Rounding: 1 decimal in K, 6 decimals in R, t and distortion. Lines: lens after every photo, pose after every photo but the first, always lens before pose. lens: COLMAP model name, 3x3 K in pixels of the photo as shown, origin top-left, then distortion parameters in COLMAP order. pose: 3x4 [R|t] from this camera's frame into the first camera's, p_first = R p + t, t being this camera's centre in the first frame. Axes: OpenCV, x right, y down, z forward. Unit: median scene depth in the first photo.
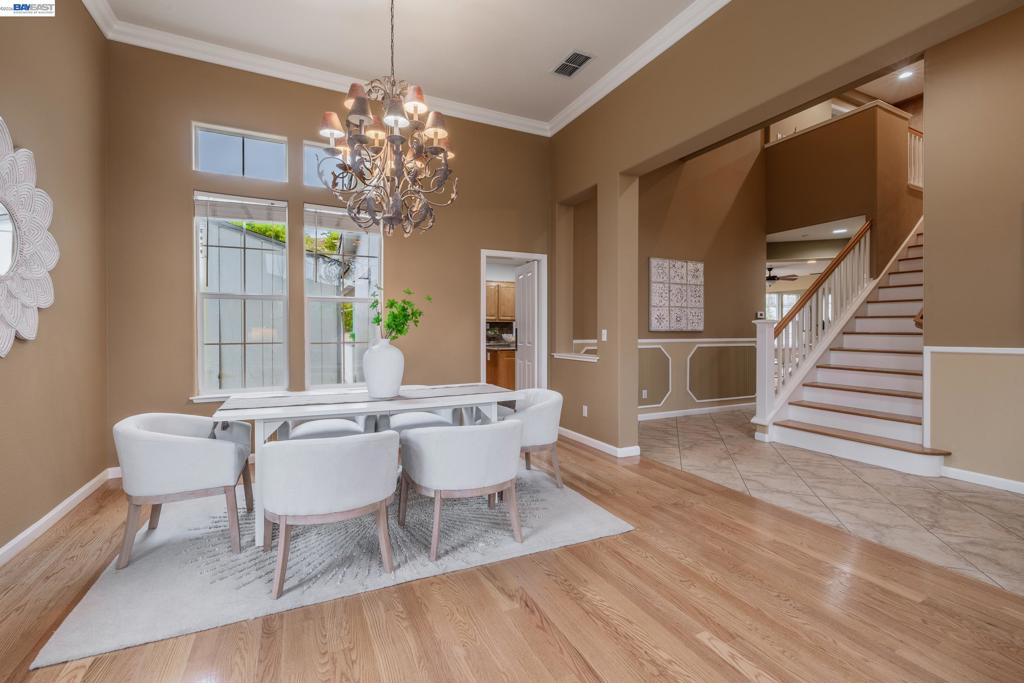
lens RADIAL K [[433.6, 0, 511.1], [0, 433.6, 335.7], [0, 0, 1]] dist [0.000615, 0.000591]
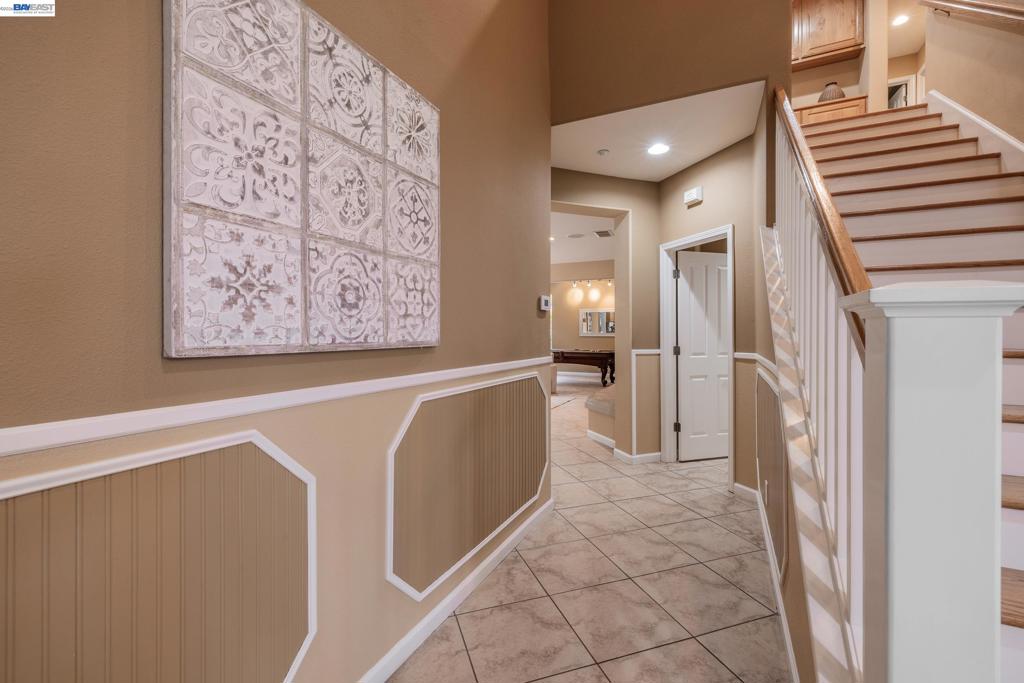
lens RADIAL K [[433.6, 0, 508.8], [0, 433.6, 334.8], [0, 0, 1]] dist [0.000615, 0.000591]
pose [[0.775245, -0.001673, 0.631658, 0.306321], [0.003078, 0.999995, -0.001129, -0.017922], [-0.631653, 0.002820, 0.775246, 0.769918]]
